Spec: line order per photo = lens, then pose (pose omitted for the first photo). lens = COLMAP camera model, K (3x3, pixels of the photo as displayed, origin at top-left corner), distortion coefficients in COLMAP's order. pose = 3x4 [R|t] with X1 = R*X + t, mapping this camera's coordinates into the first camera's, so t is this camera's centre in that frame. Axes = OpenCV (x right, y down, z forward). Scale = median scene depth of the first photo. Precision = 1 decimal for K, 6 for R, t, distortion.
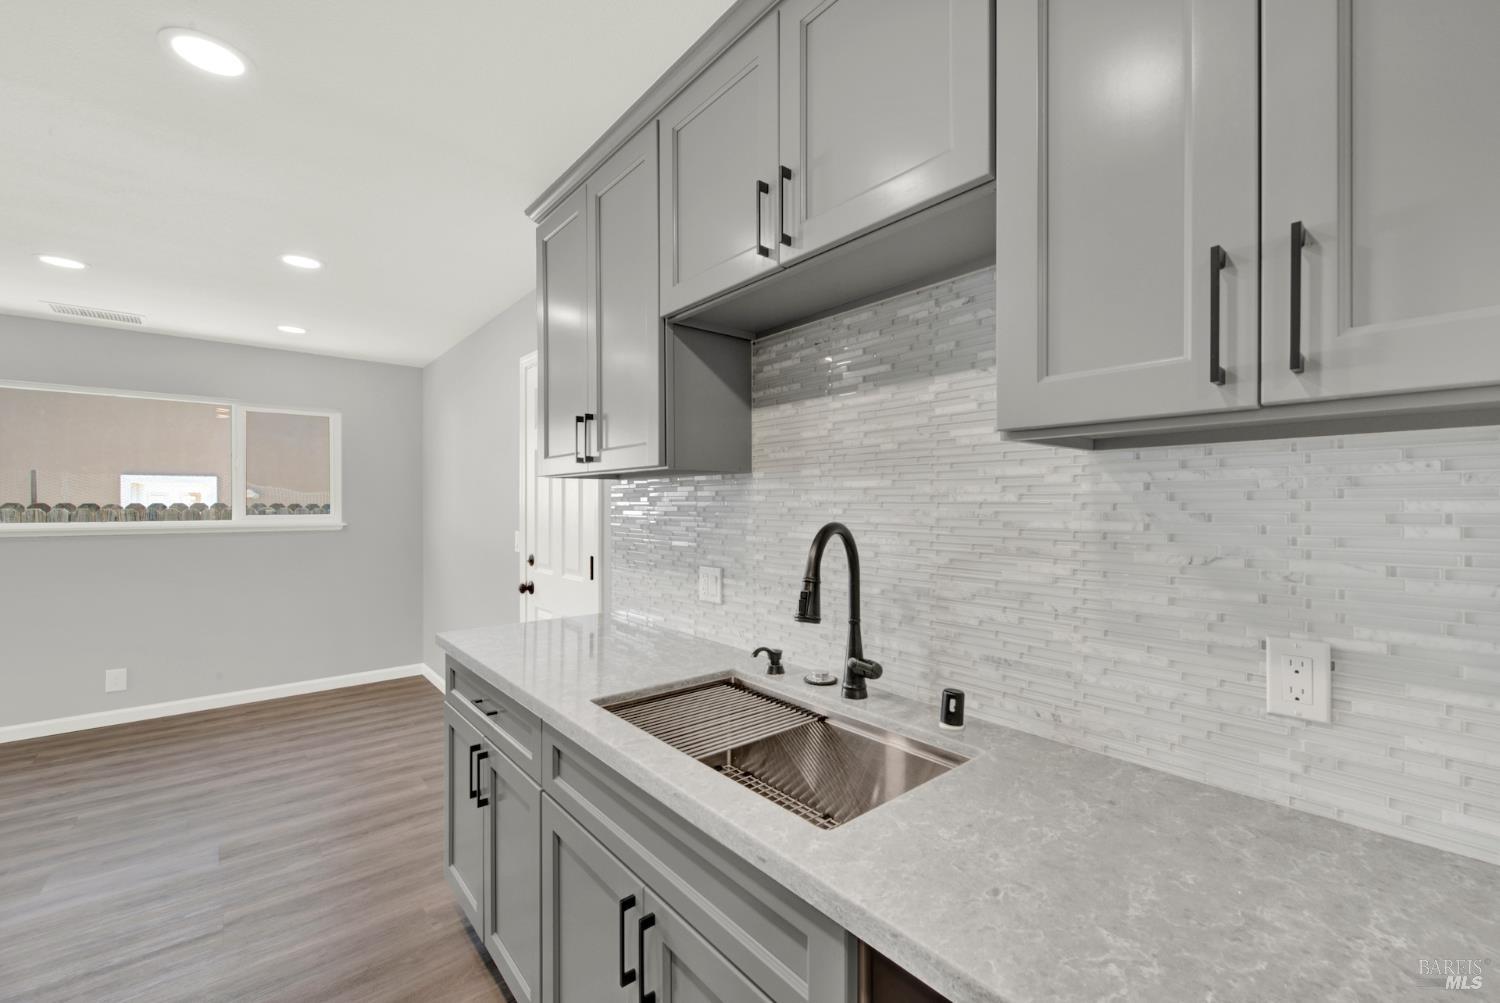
lens RADIAL K [[611.5, 0, 755.9], [0, 611.5, 509.5], [0, 0, 1]] dist [0.002614, -0.001468]
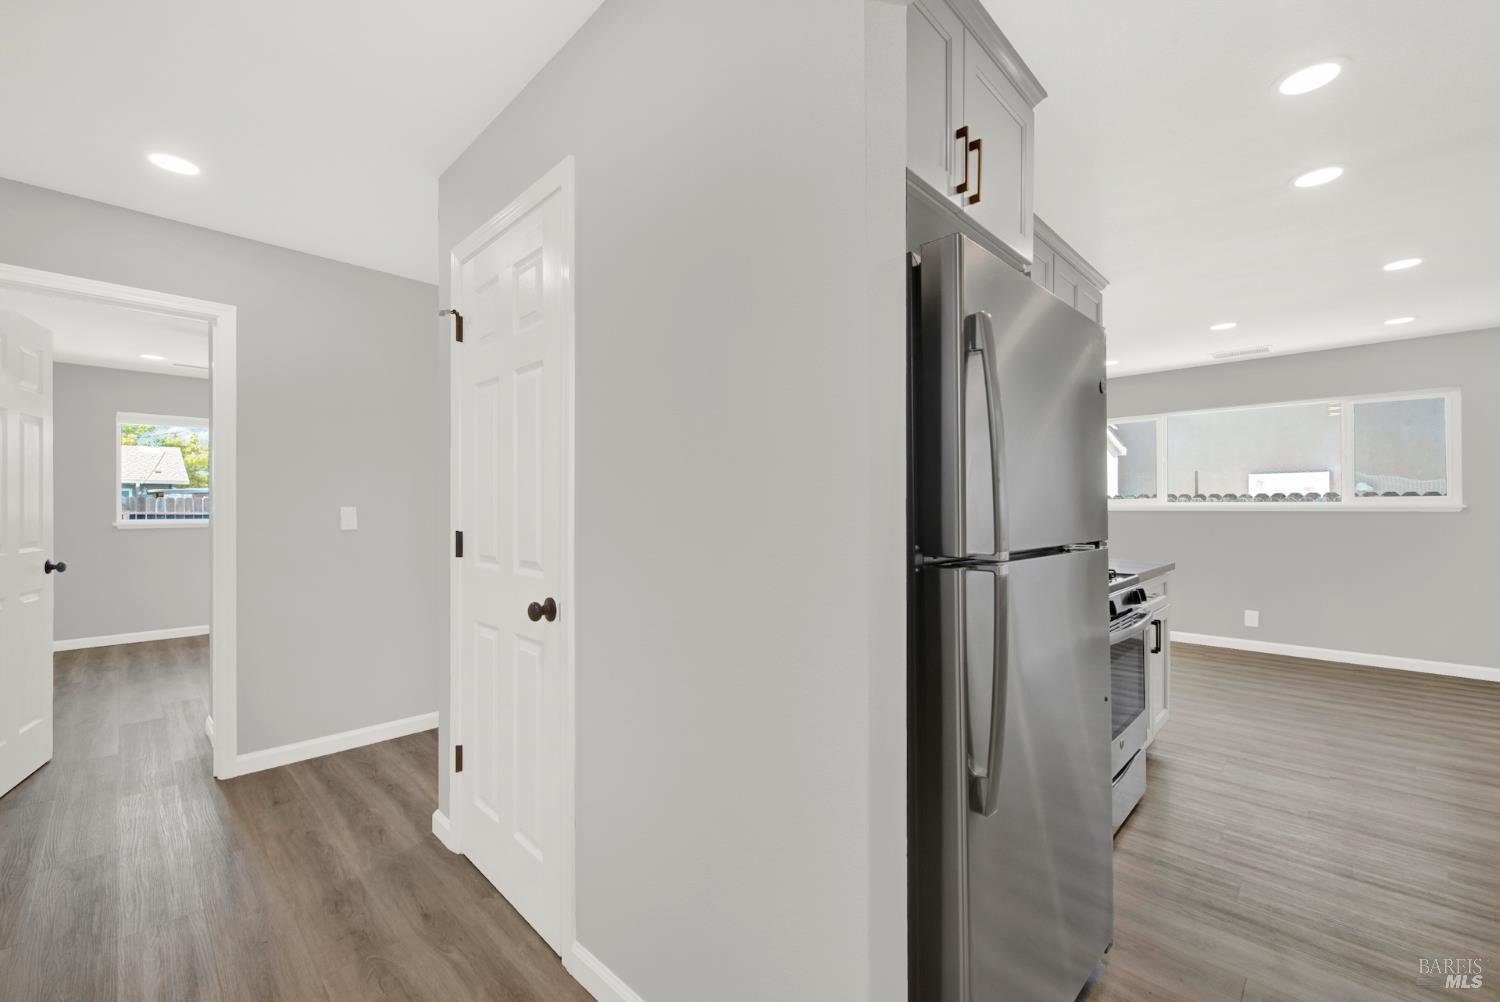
lens RADIAL K [[611.5, 0, 754.6], [0, 611.5, 501.7], [0, 0, 1]] dist [0.002614, -0.001468]
pose [[0.093363, -0.008820, -0.995593, 0.219487], [-0.011205, 0.999888, -0.009909, 0.049884], [0.995569, 0.012081, 0.093254, -0.240894]]
